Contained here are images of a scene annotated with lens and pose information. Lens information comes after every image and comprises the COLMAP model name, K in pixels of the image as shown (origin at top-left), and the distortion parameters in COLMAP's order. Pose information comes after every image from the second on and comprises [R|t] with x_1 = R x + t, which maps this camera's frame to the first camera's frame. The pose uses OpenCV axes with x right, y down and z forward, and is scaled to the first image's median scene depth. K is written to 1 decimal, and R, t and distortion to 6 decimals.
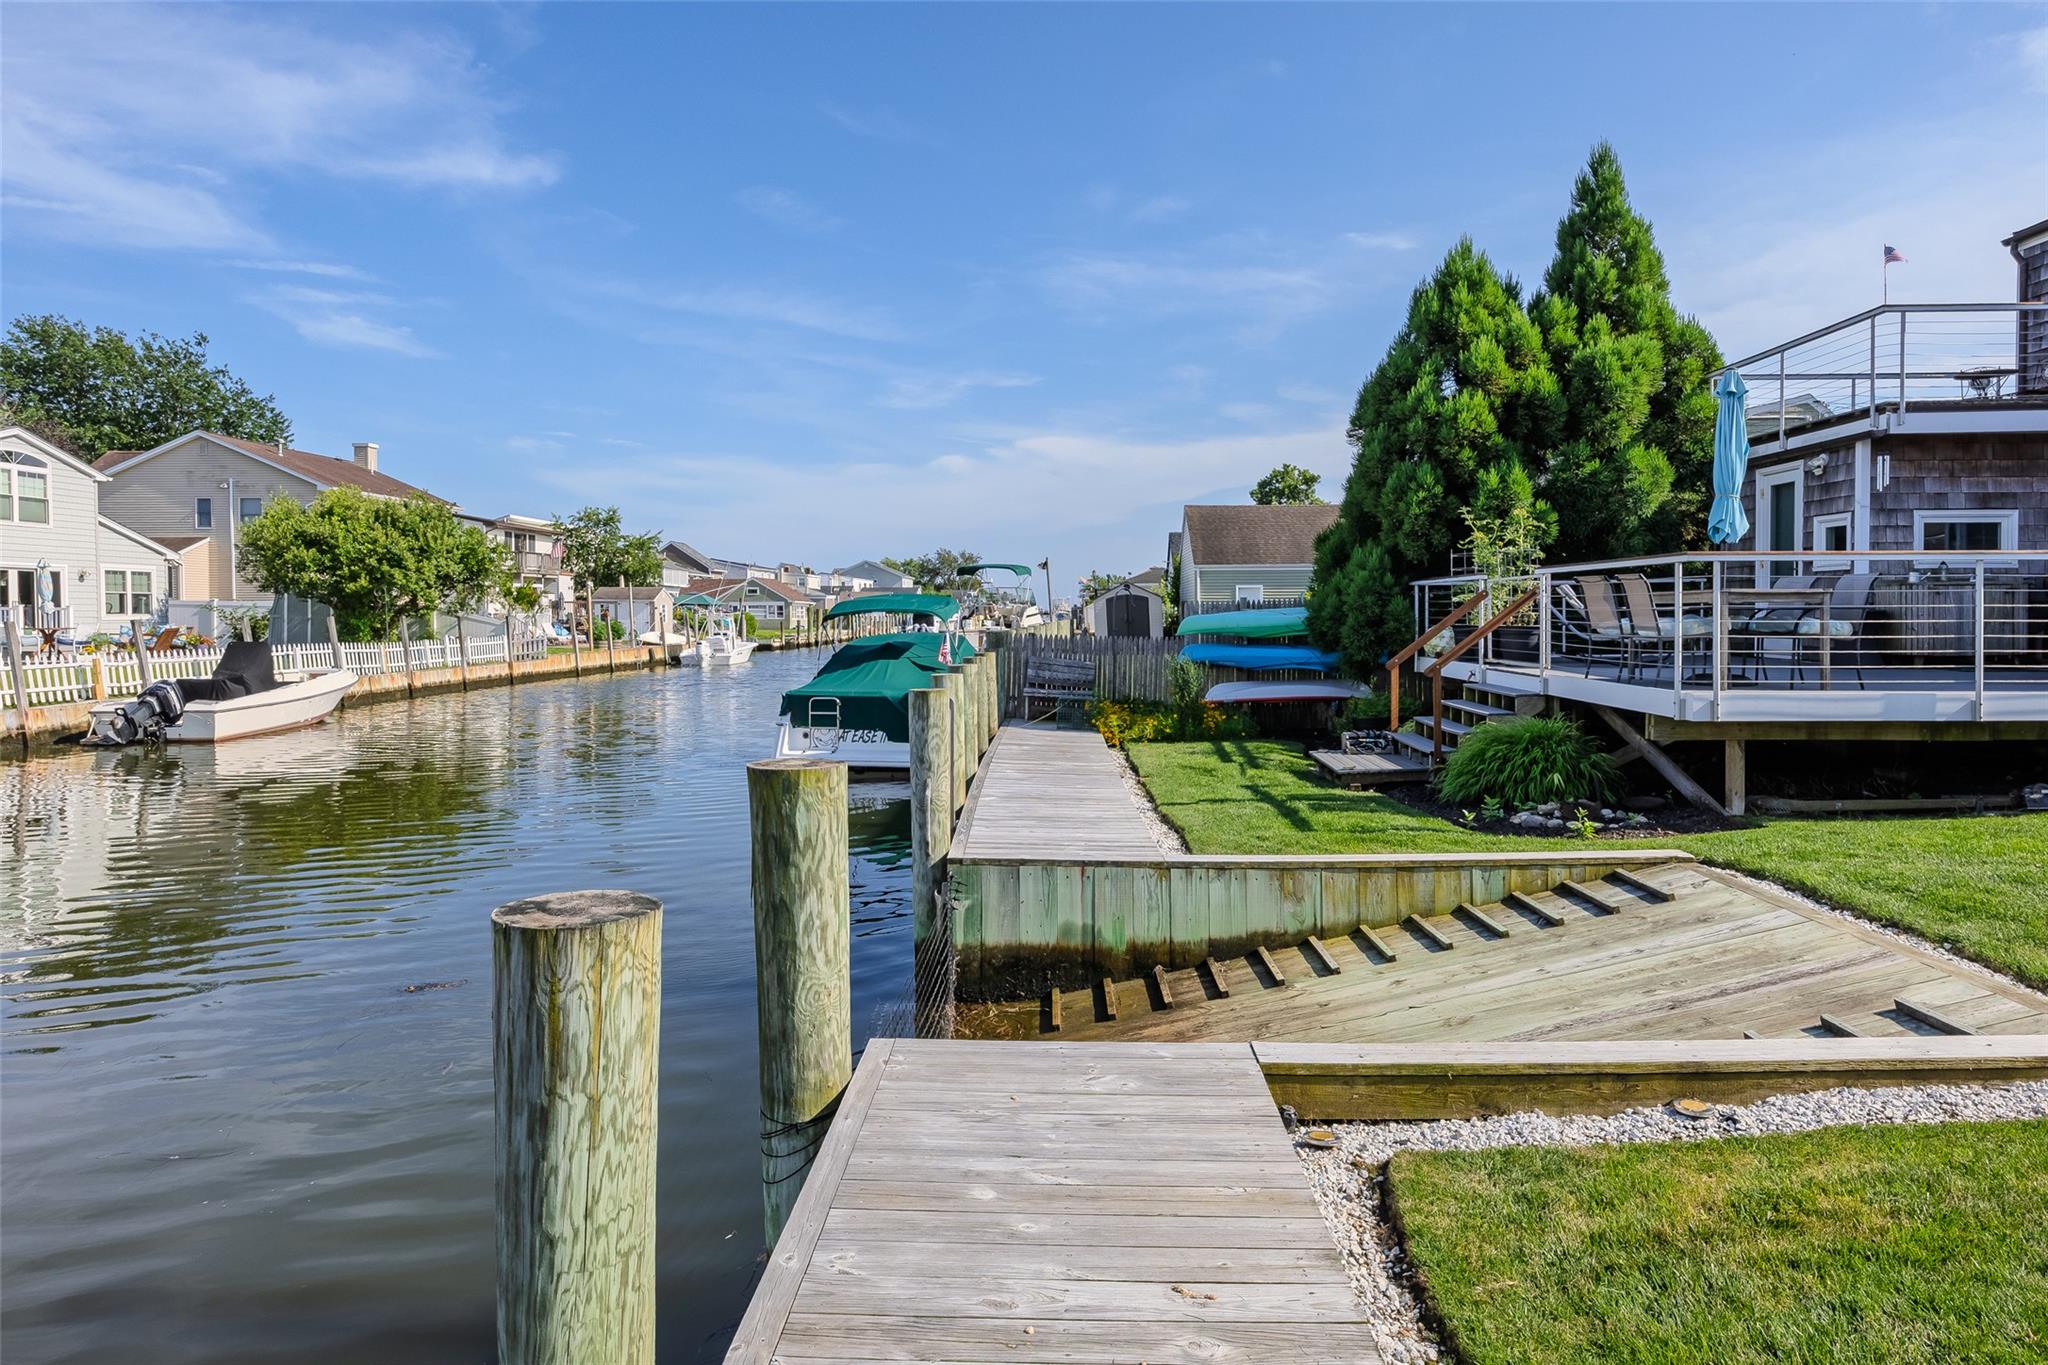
lens RADIAL K [[1182.0, 0, 1028.7], [0, 1182.0, 620.3], [0, 0, 1]] dist [0.000612, -0.004871]
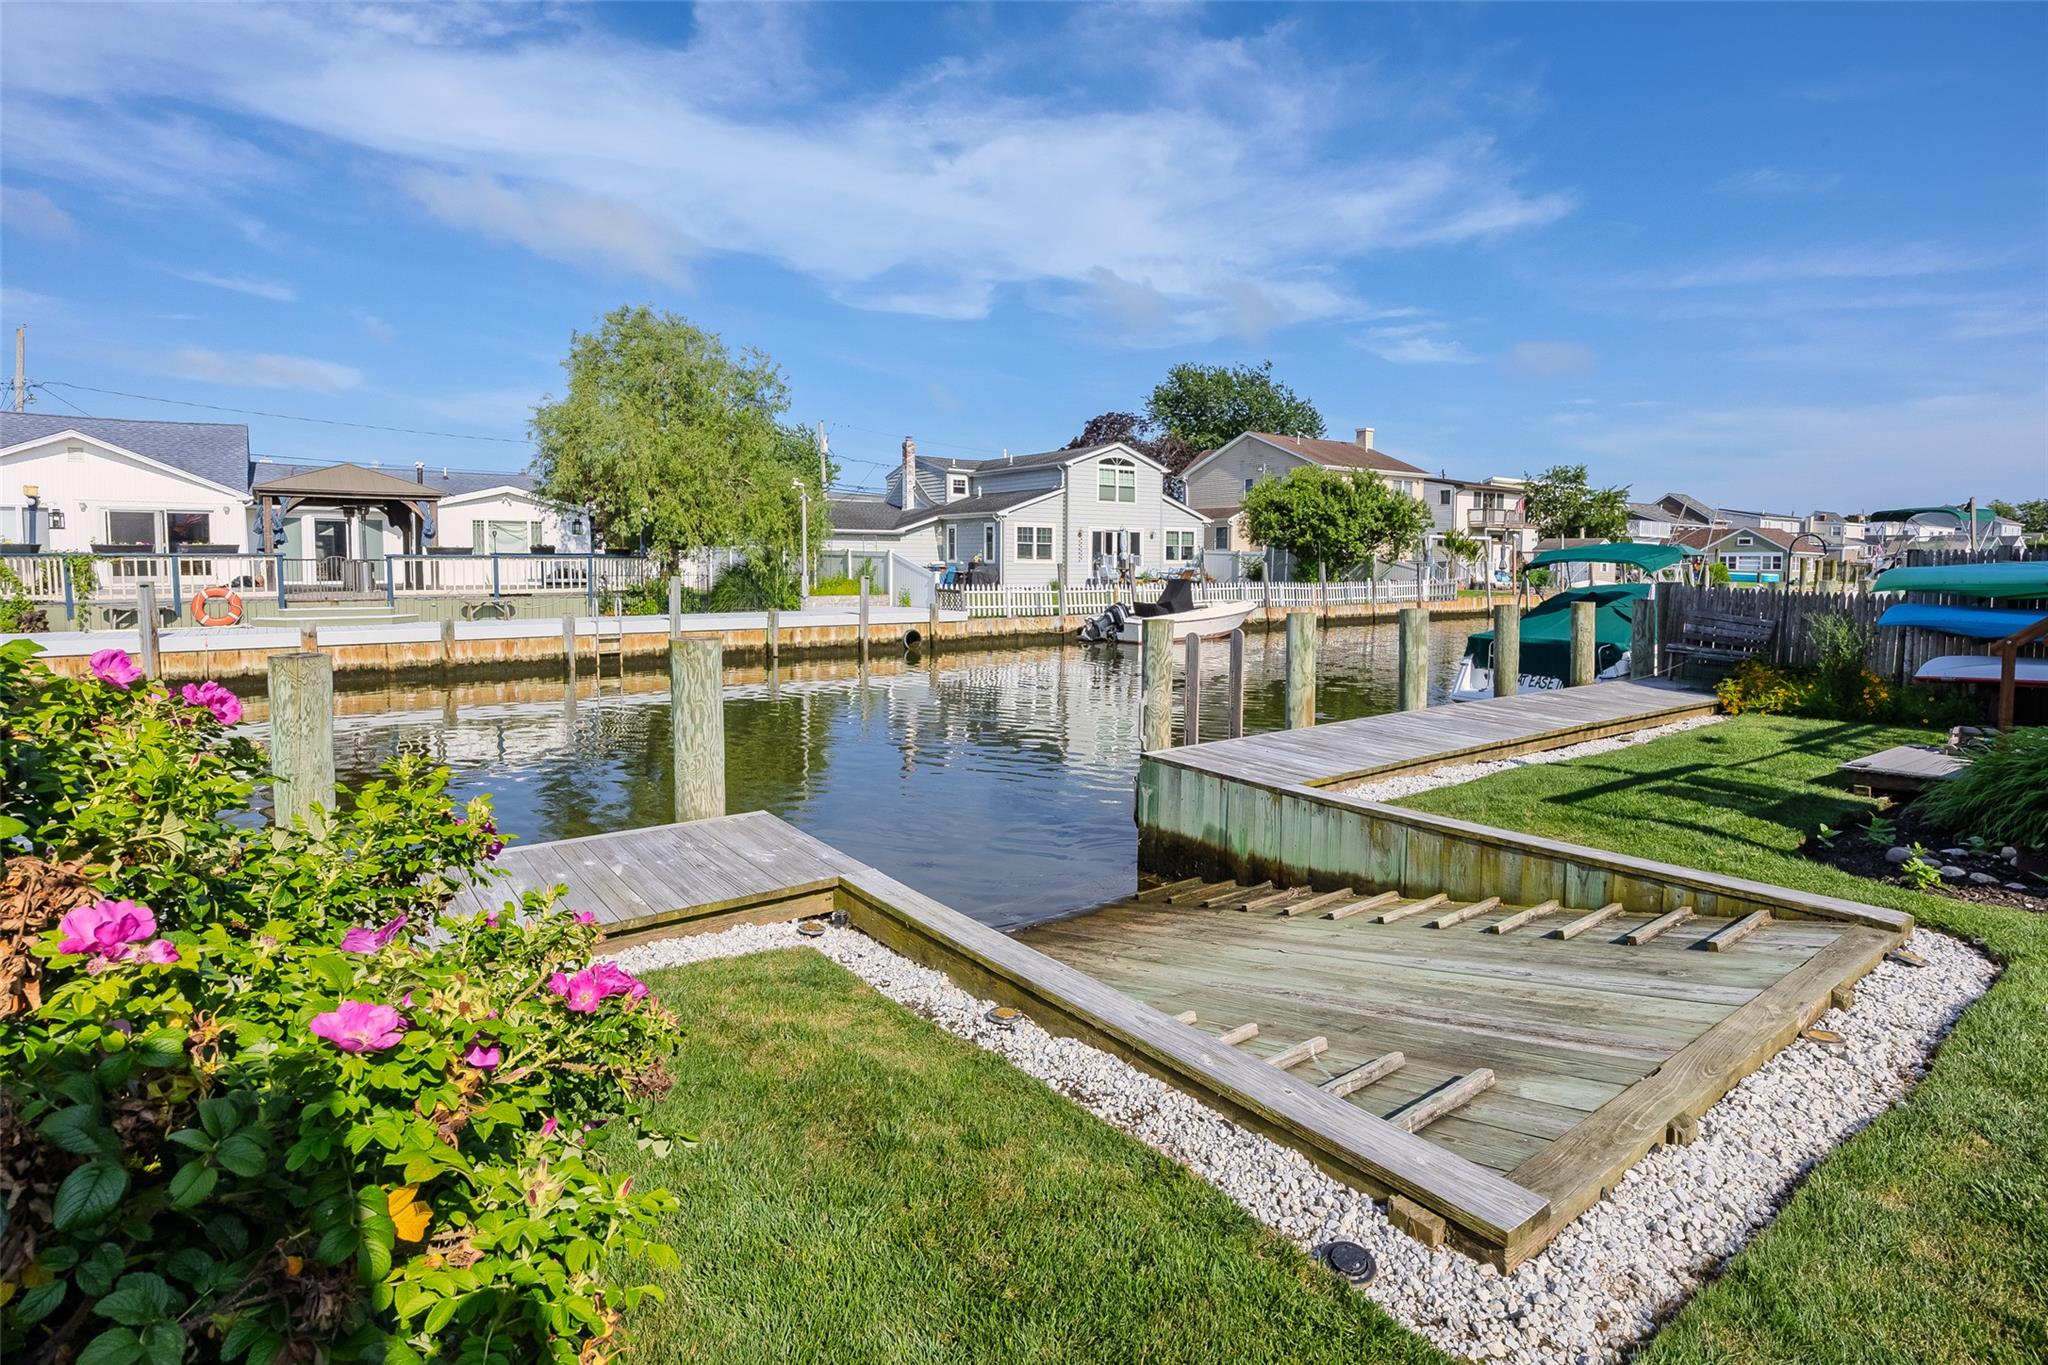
lens RADIAL K [[1018.4, 0, 998.7], [0, 1018.4, 581.9], [0, 0, 1]] dist [-0.012143, 0.000571]
pose [[0.596597, 0.025662, -0.802130, 0.153560], [-0.014688, 0.999670, 0.021058, -0.000374], [0.802406, -0.000781, 0.596778, 0.050552]]
